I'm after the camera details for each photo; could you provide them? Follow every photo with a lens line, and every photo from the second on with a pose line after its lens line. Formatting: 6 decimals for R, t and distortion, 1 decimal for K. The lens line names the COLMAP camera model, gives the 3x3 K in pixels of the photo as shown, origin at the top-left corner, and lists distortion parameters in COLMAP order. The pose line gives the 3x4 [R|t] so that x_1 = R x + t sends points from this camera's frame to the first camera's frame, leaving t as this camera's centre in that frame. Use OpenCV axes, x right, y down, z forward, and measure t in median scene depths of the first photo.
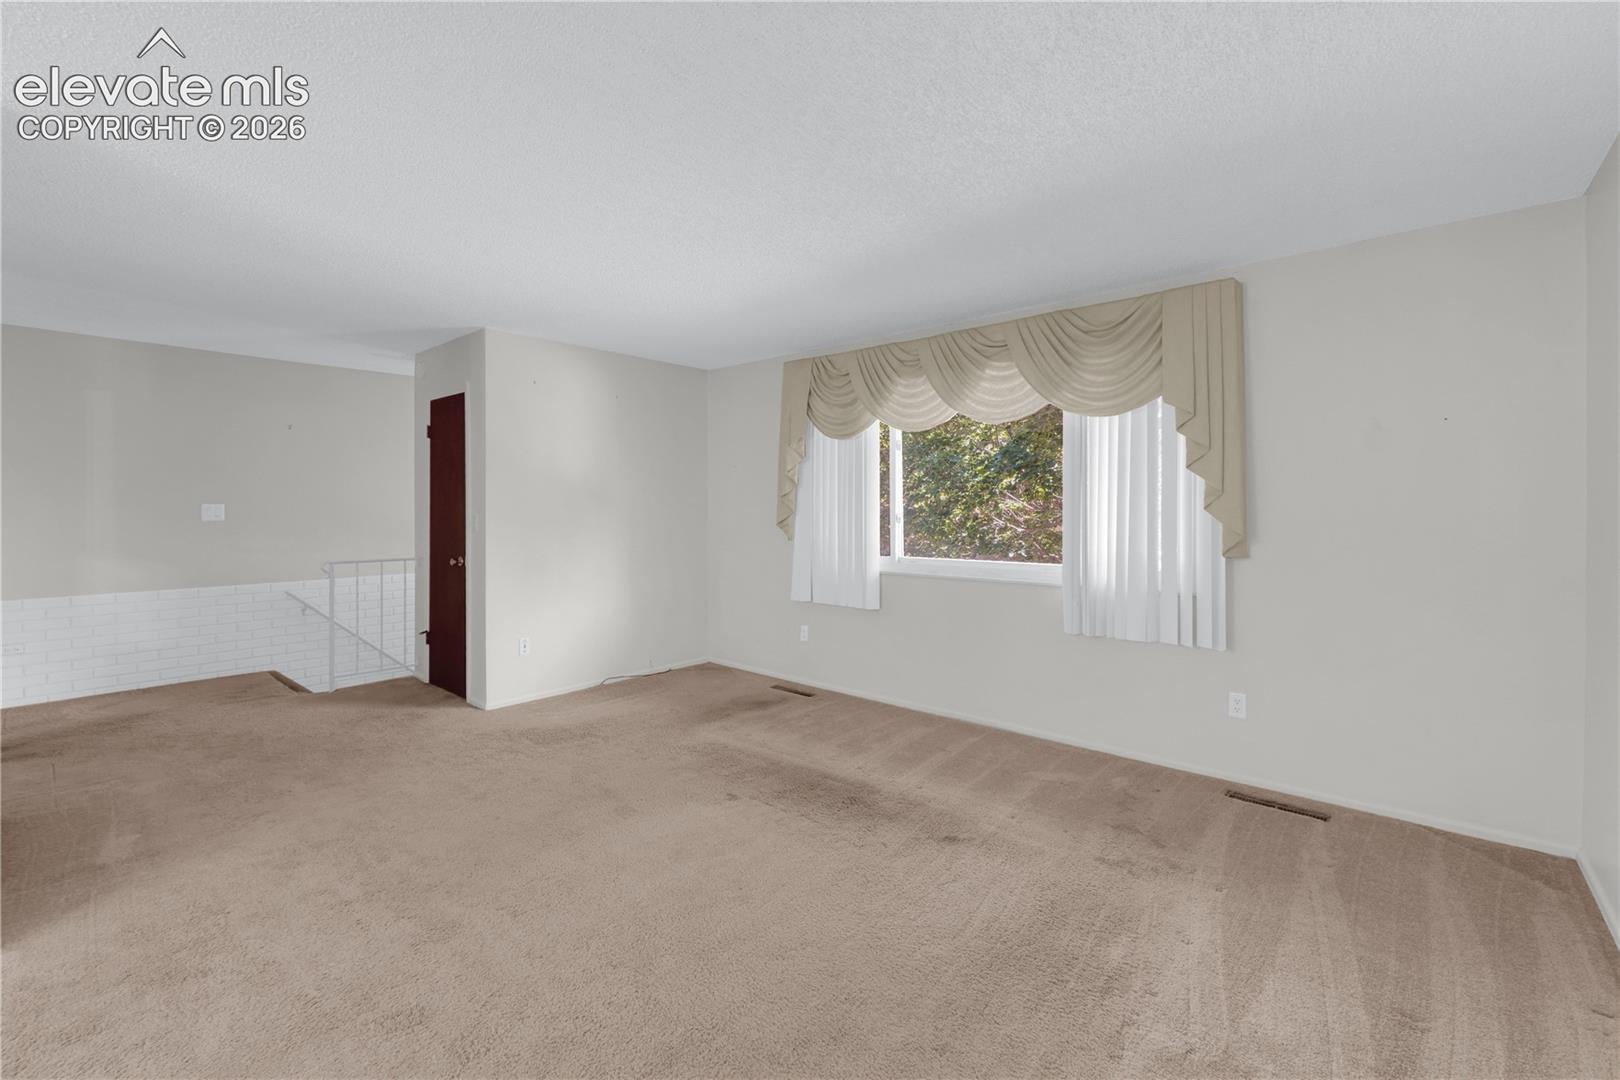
lens RADIAL K [[682.3, 0, 810.0], [0, 682.3, 540.0], [0, 0, 1]] dist [-0.061576, -0.000011]
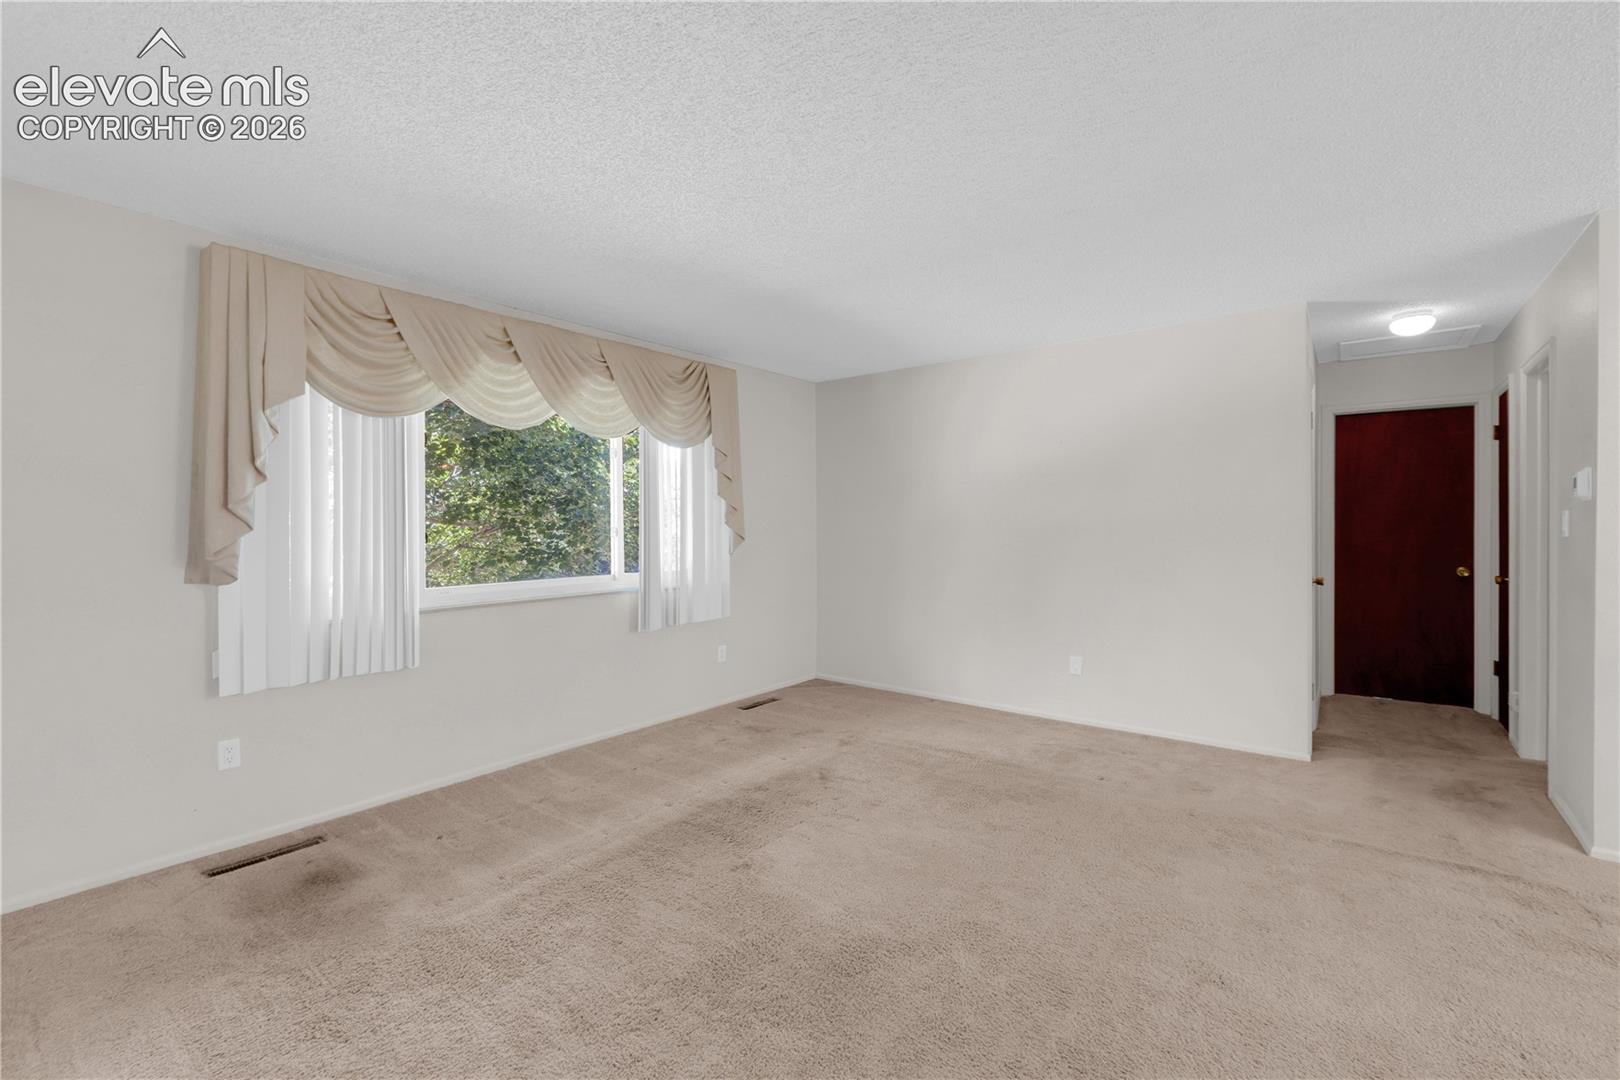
lens RADIAL K [[700.5, 0, 819.8], [0, 700.5, 531.6], [0, 0, 1]] dist [-0.000254, -0.000010]
pose [[-0.077544, -0.006741, 0.996966, -0.724031], [0.052407, 0.998567, 0.010828, -0.024085], [-0.995611, 0.053088, -0.077080, 0.700589]]
